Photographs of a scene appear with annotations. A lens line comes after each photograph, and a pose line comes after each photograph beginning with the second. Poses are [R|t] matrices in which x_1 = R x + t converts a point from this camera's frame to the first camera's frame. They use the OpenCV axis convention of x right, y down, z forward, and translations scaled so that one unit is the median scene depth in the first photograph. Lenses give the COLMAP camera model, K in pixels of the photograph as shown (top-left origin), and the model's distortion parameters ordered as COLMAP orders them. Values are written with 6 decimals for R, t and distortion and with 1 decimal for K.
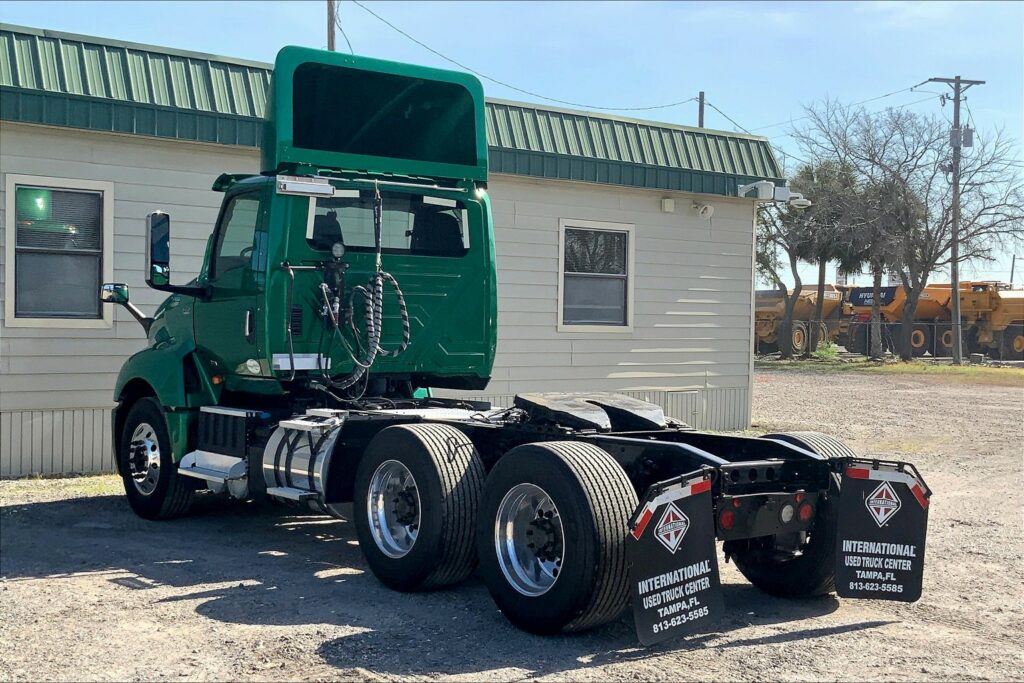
lens RADIAL K [[1297.6, 0, 513.4], [0, 1297.6, 370.1], [0, 0, 1]] dist [0.050830, 0.000000]
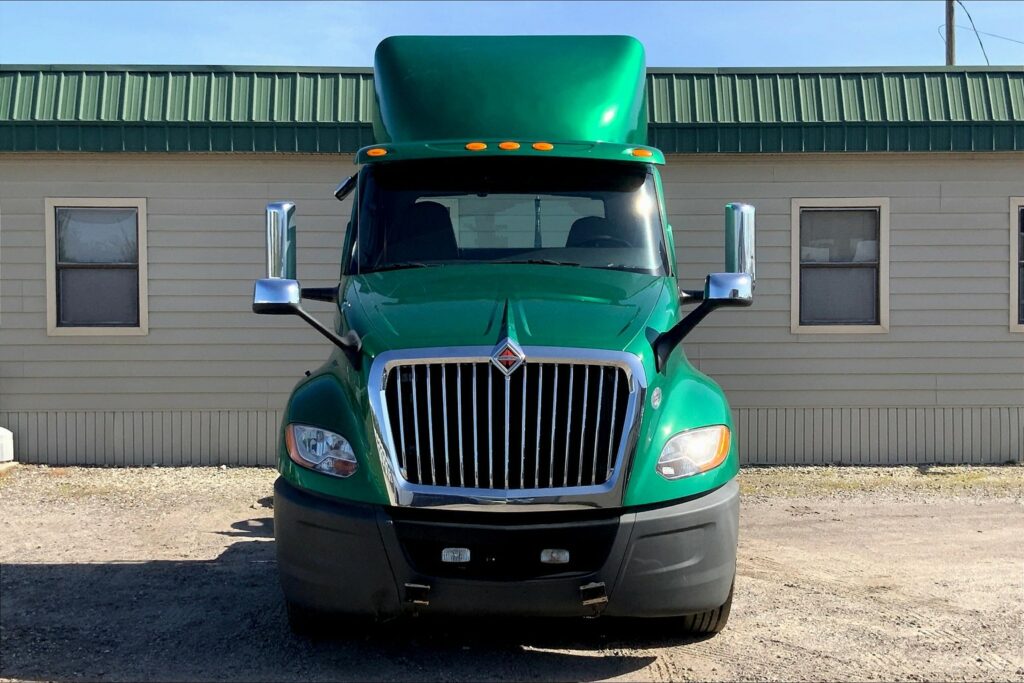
lens RADIAL K [[1297.6, 0, 512.9], [0, 1297.6, 338.2], [0, 0, 1]] dist [0.050830, 0.000000]
pose [[0.800750, -0.022019, -0.598595, 0.154857], [-0.005368, 0.999020, -0.043929, 0.005082], [0.598975, 0.038389, 0.799847, 0.087273]]
